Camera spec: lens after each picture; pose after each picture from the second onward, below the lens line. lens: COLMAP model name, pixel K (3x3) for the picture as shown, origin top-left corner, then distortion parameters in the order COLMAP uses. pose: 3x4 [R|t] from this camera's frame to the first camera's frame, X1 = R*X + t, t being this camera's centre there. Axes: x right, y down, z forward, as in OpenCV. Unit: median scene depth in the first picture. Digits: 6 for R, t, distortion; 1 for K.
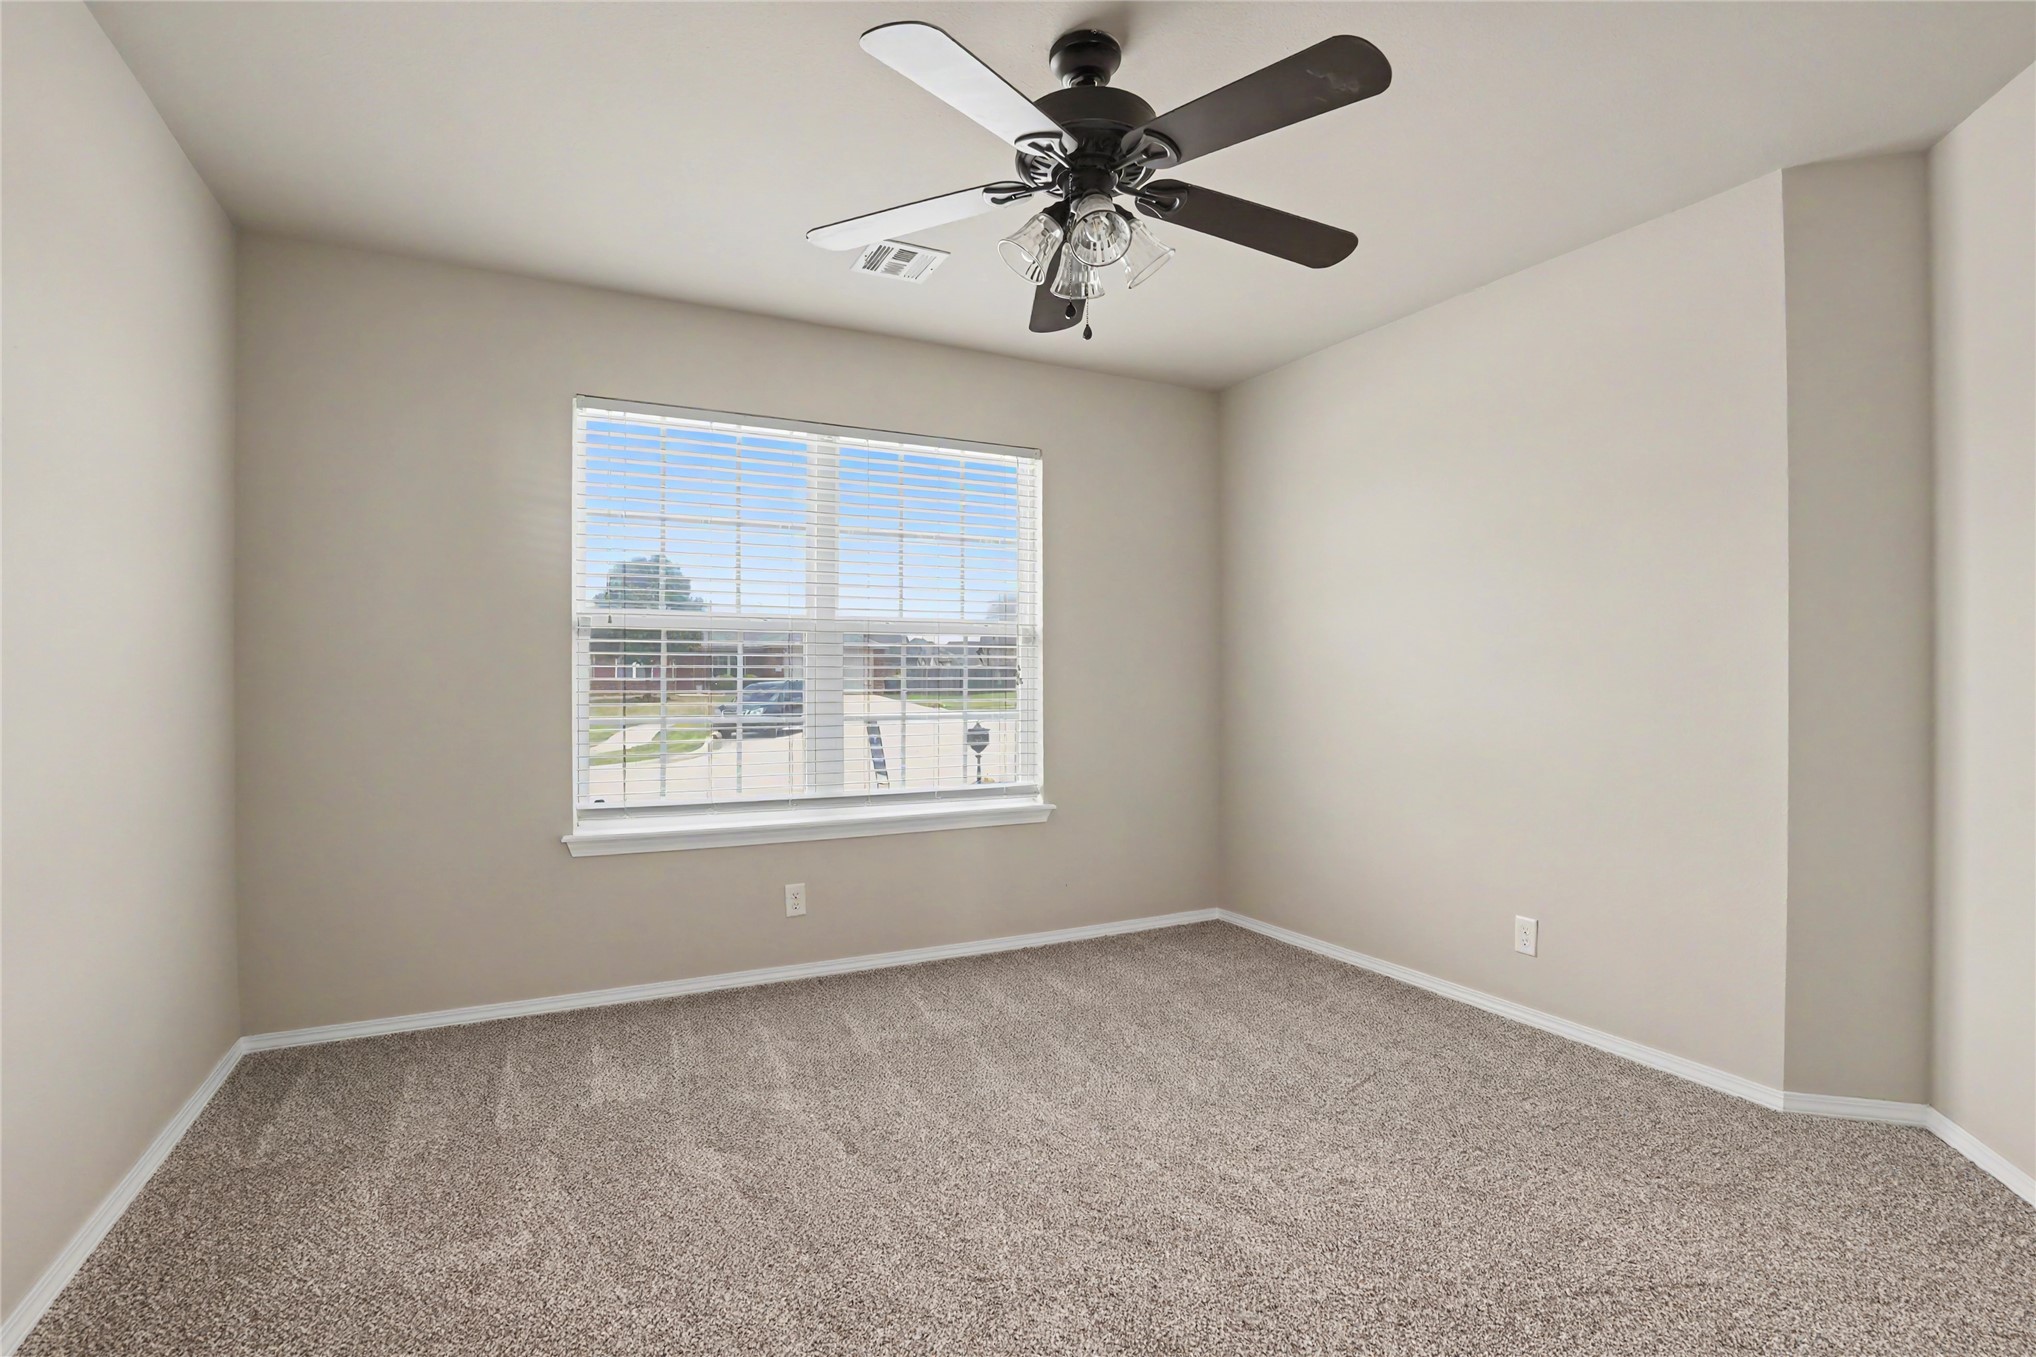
lens RADIAL K [[955.7, 0, 1015.1], [0, 955.7, 687.1], [0, 0, 1]] dist [-0.062192, 0.024787]
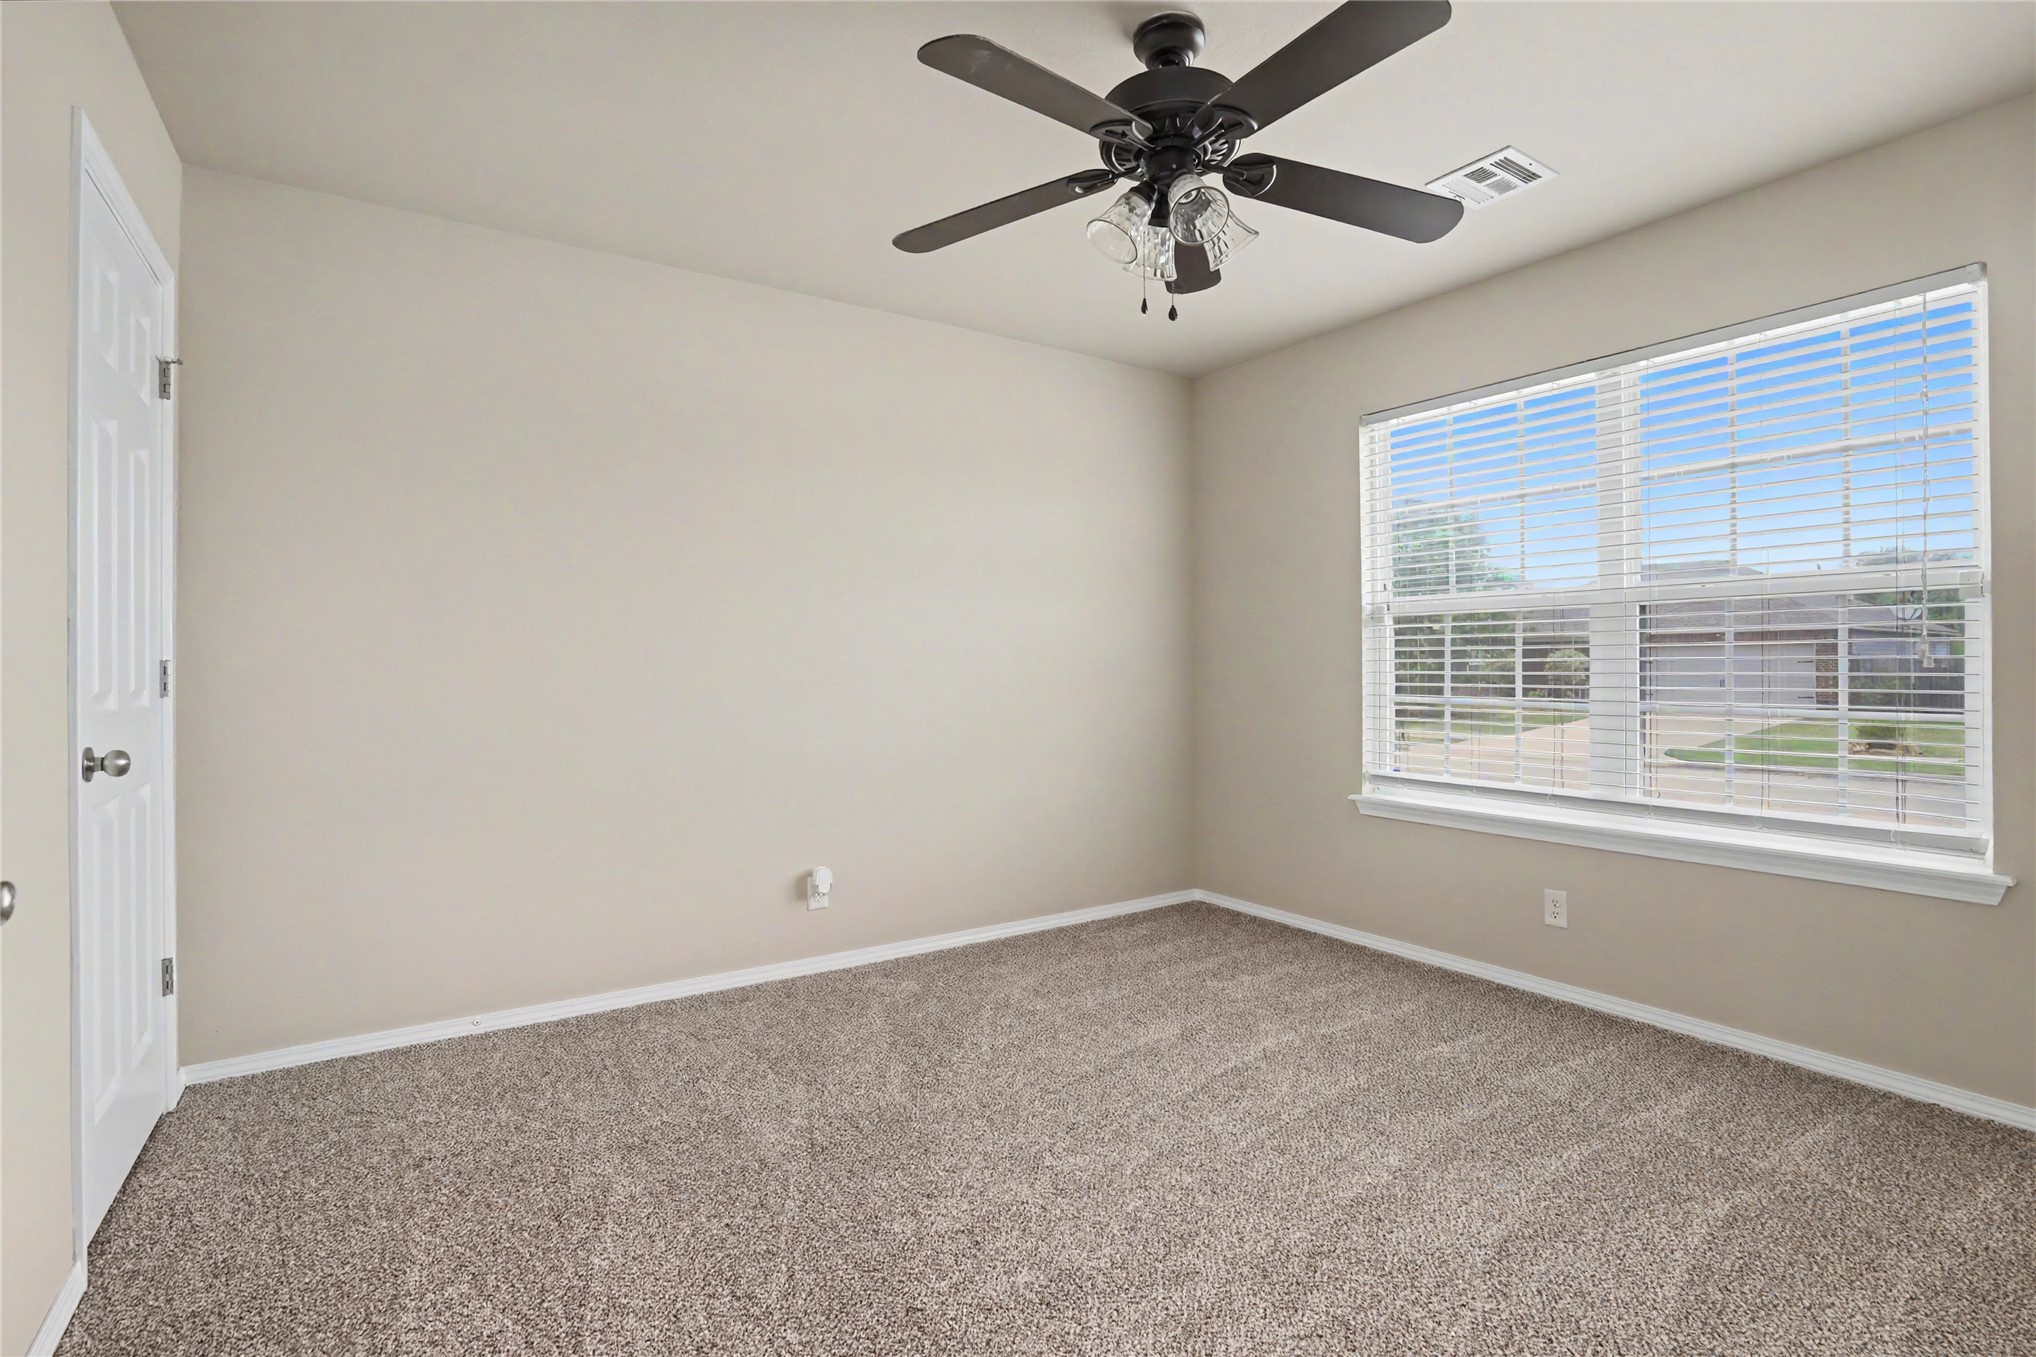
lens RADIAL K [[956.8, 0, 1024.6], [0, 956.8, 672.4], [0, 0, 1]] dist [-0.062189, 0.024007]
pose [[0.120126, 0.007451, -0.992731, 0.607208], [-0.003708, 0.999968, 0.007056, -0.001241], [0.992752, 0.002833, 0.120149, 0.419673]]
